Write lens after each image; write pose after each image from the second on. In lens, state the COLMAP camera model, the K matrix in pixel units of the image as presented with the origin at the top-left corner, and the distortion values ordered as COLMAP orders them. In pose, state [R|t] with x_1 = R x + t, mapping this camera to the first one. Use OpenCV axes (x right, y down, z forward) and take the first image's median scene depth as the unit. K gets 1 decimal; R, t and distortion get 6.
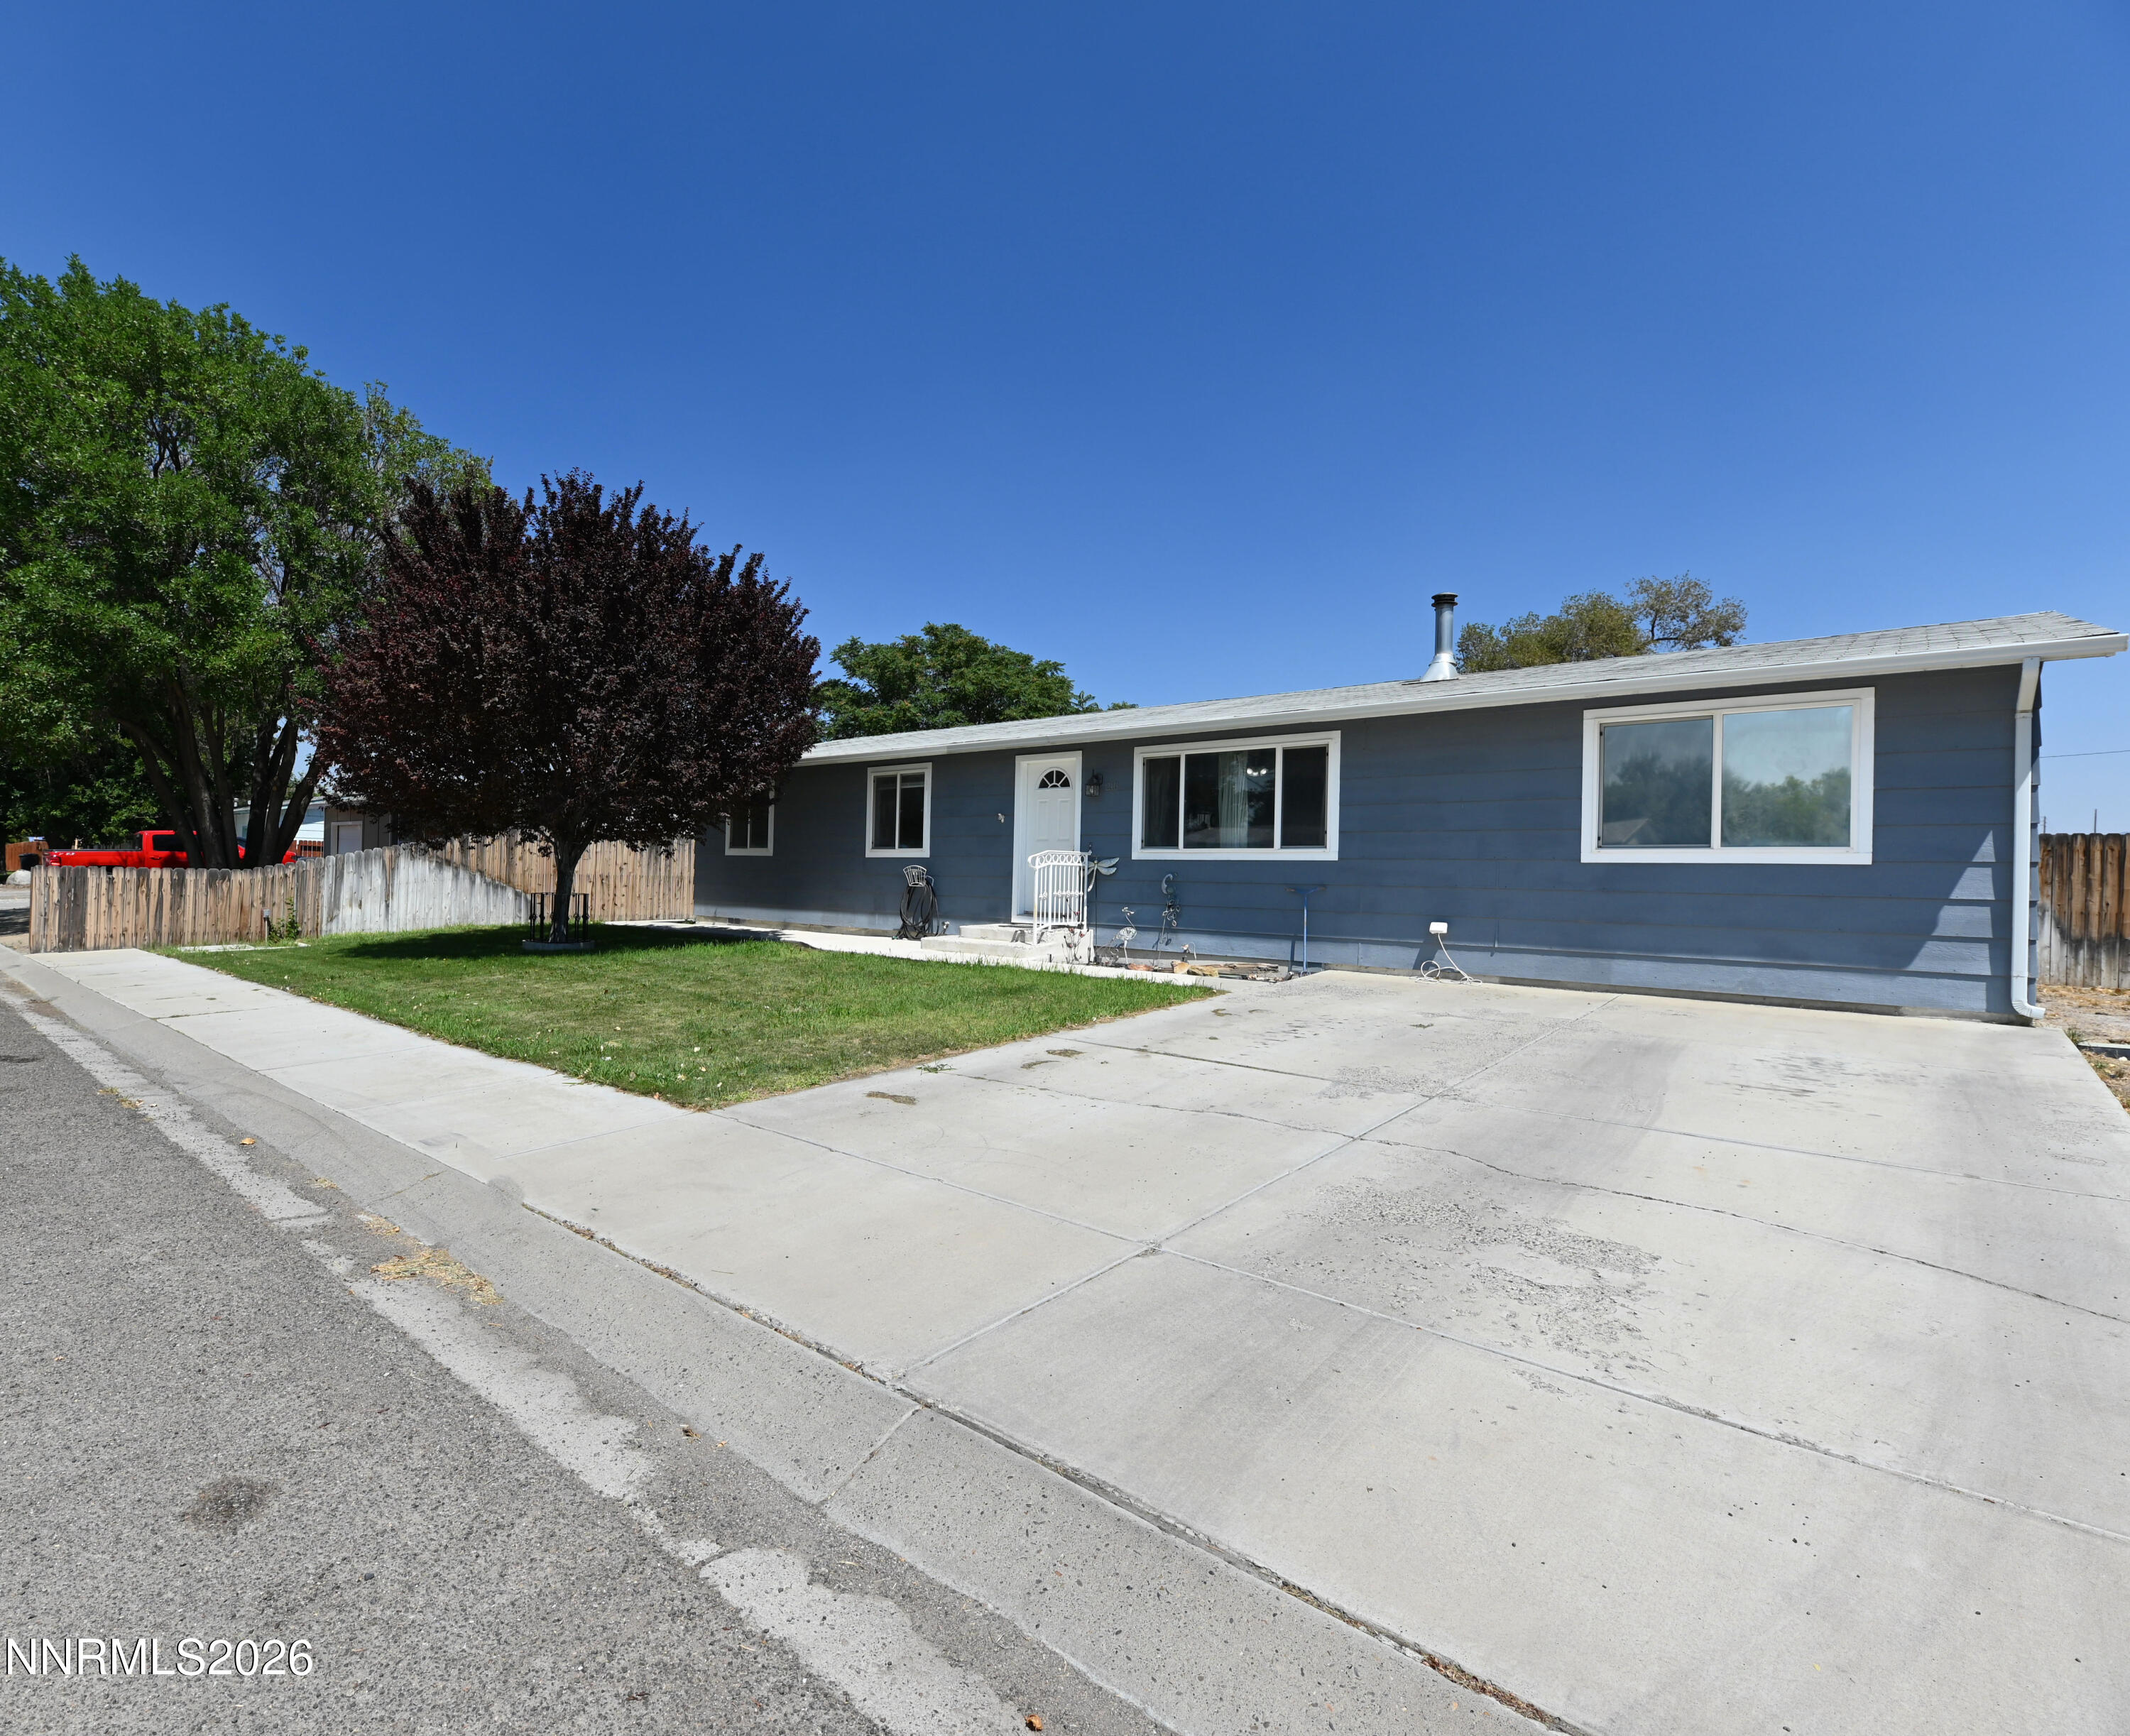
lens RADIAL K [[1030.7, 0, 1065.0], [0, 1030.7, 868.0], [0, 0, 1]] dist [0.084393, -0.000017]
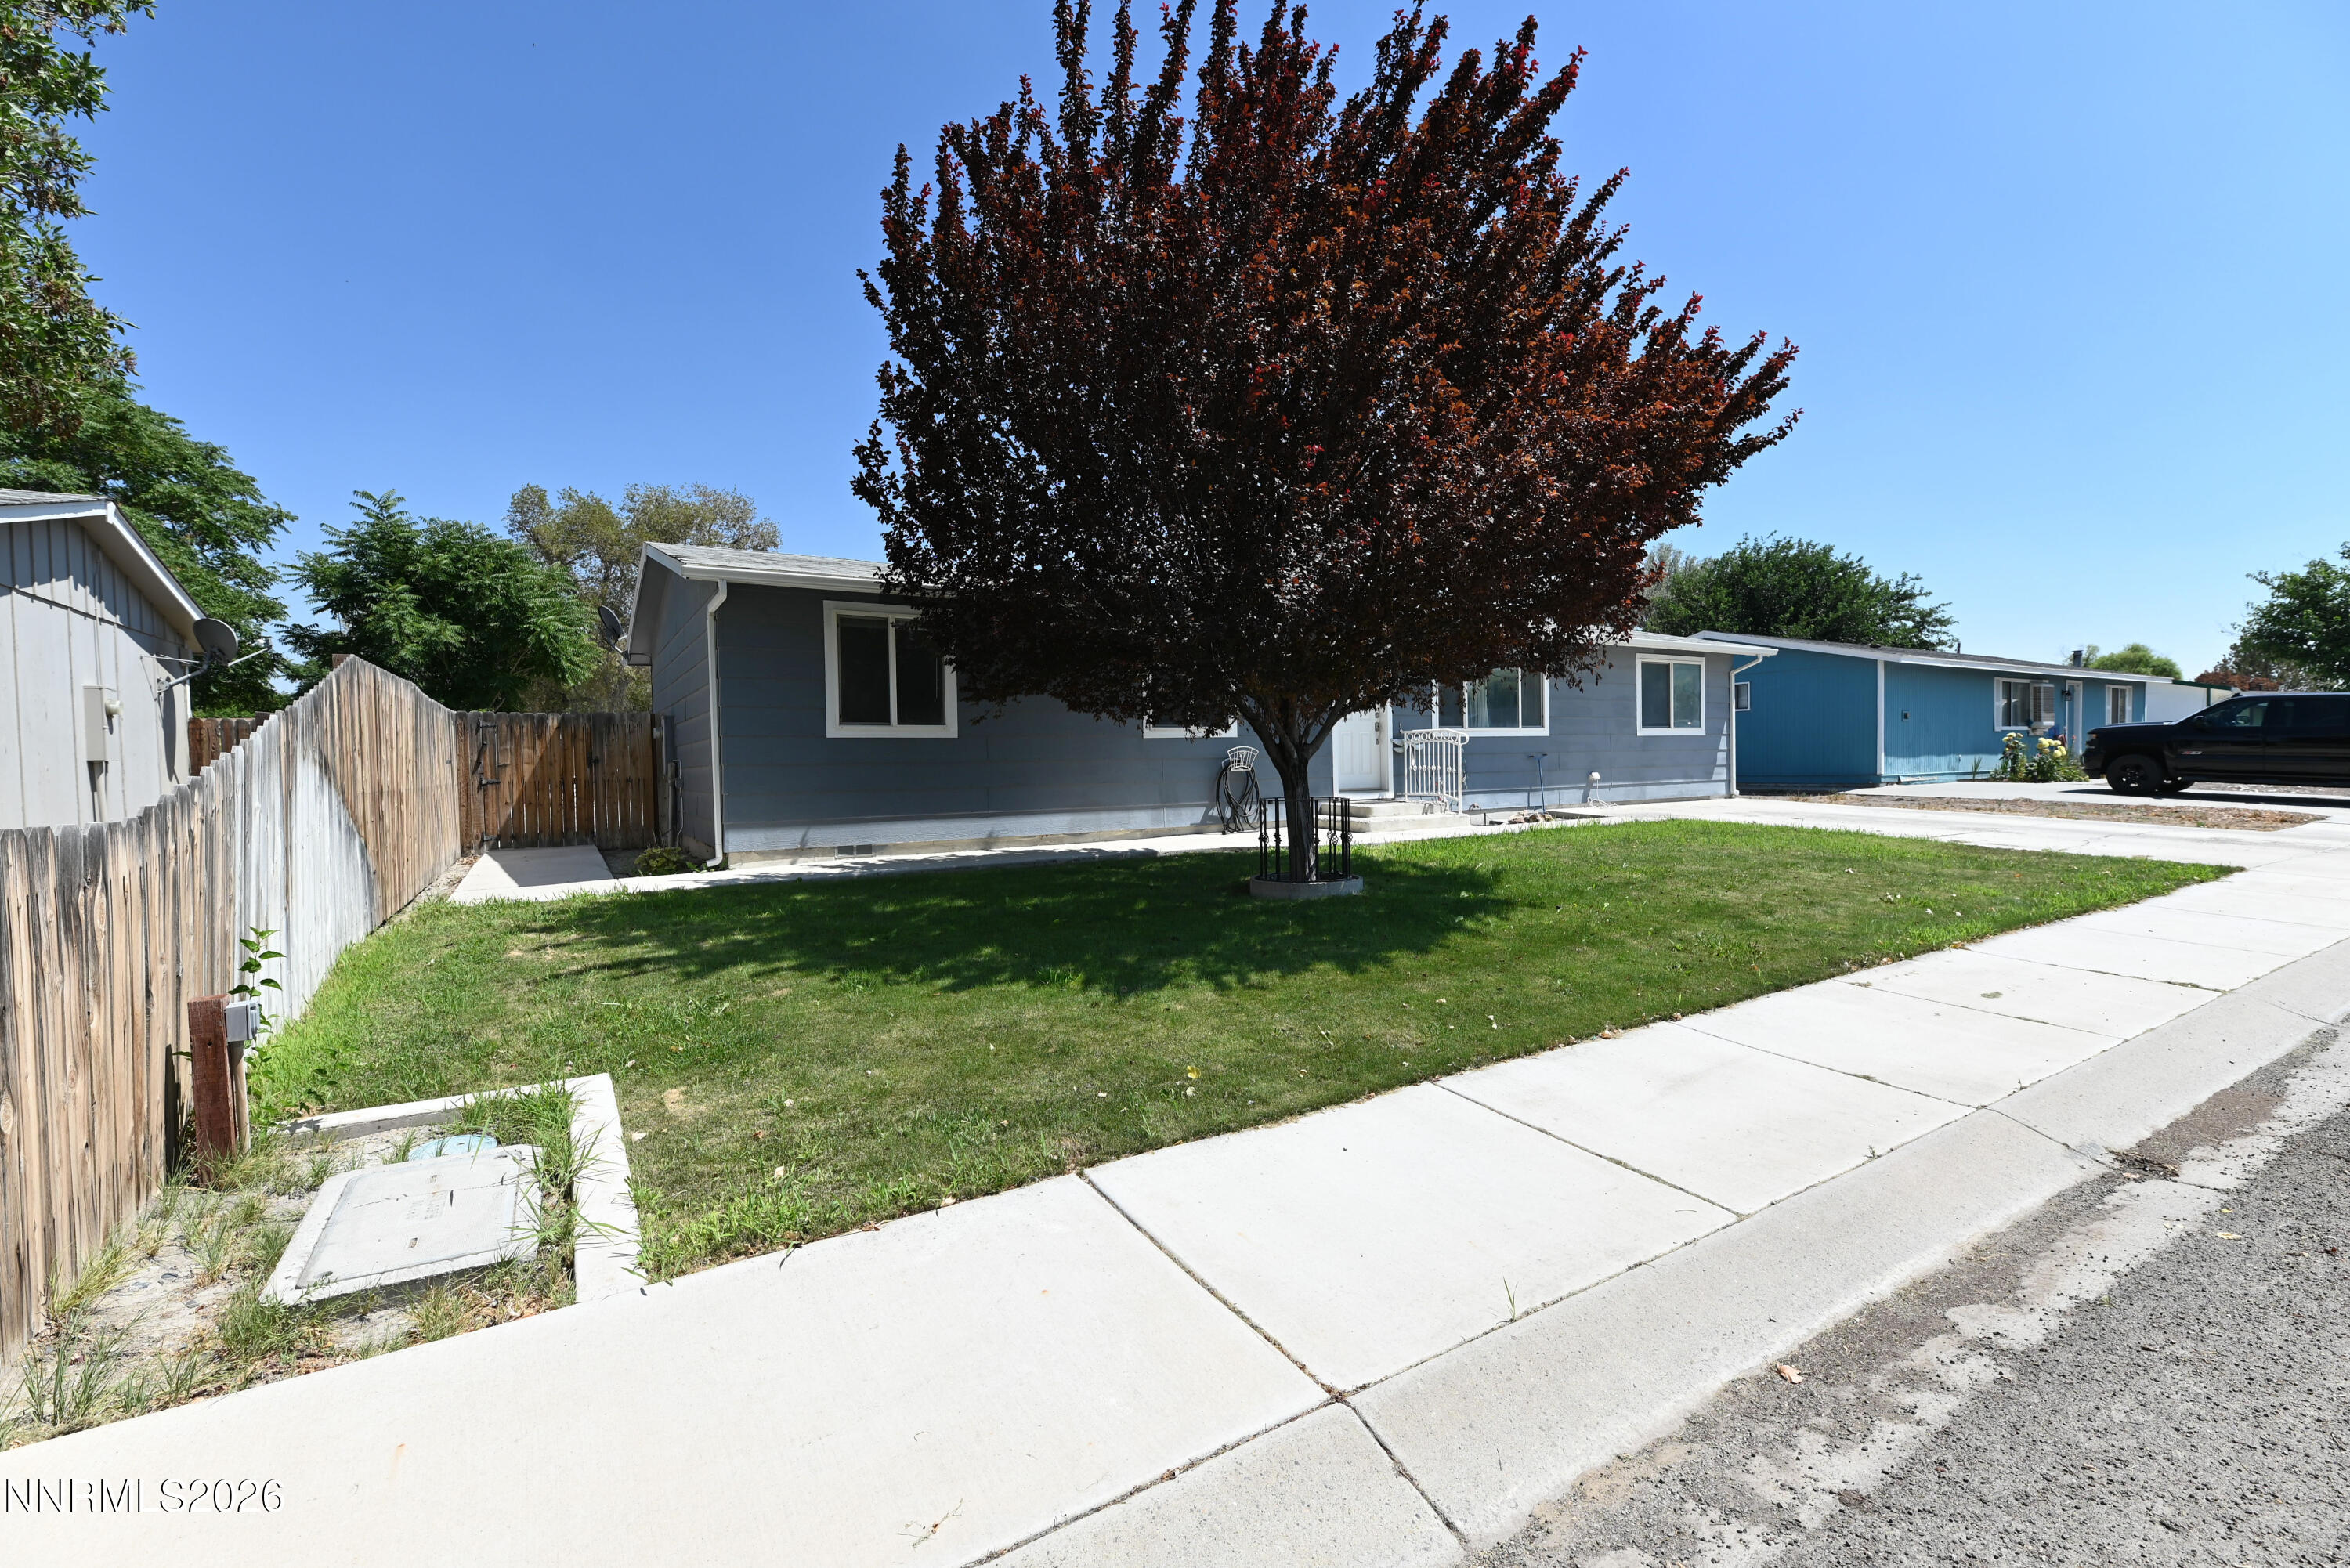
lens RADIAL K [[965.2, 0, 1171.7], [0, 965.2, 791.3], [0, 0, 1]] dist [0.002054, -0.005925]
pose [[0.339742, -0.061474, 0.938508, -0.899395], [0.013863, 0.998081, 0.060357, -0.014007], [-0.940417, -0.007495, 0.339942, 0.760059]]
